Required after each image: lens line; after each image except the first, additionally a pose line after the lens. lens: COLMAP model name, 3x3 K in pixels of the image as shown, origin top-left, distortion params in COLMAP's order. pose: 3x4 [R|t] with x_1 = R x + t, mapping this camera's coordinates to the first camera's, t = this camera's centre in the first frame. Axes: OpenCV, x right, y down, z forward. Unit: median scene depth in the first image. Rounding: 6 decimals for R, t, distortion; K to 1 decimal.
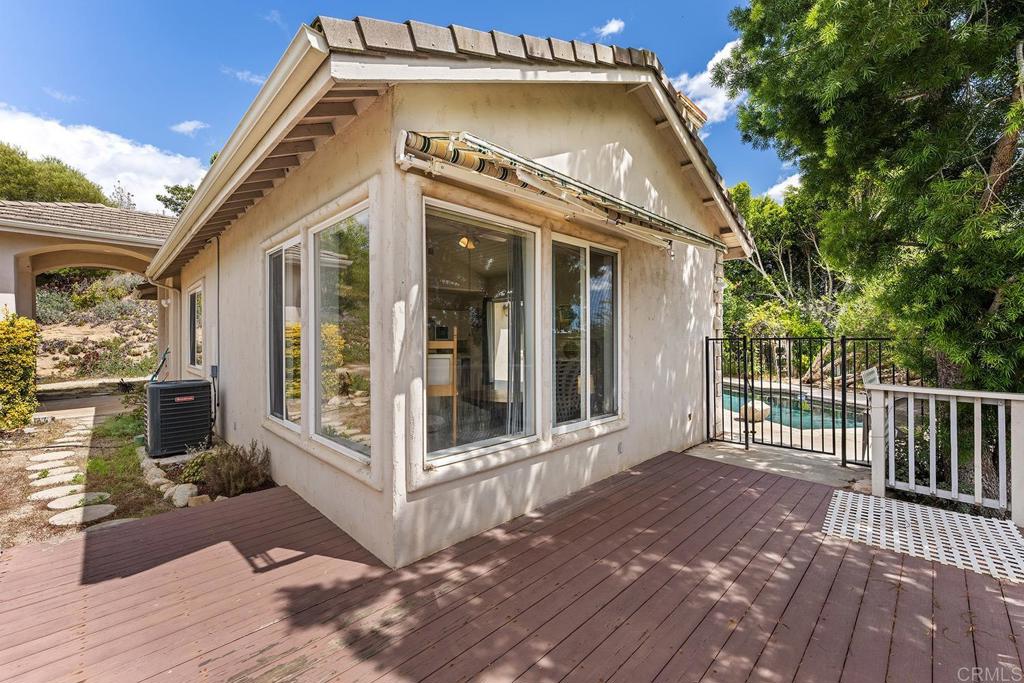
lens RADIAL K [[416.6, 0, 512.0], [0, 416.6, 341.5], [0, 0, 1]] dist [0.002264, 0.000213]
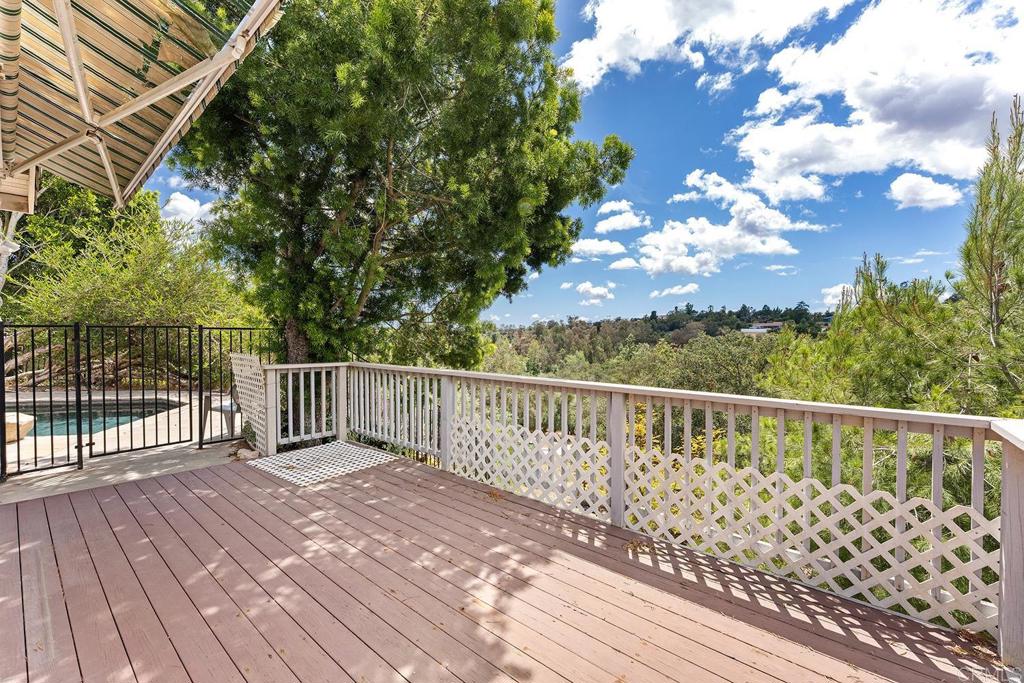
lens RADIAL K [[416.6, 0, 512.0], [0, 416.6, 341.5], [0, 0, 1]] dist [0.002264, 0.000213]
pose [[-0.110406, -0.015705, 0.993762, -0.343362], [-0.000649, 0.999876, 0.015730, 0.012525], [-0.993886, 0.001092, -0.110403, 0.352865]]
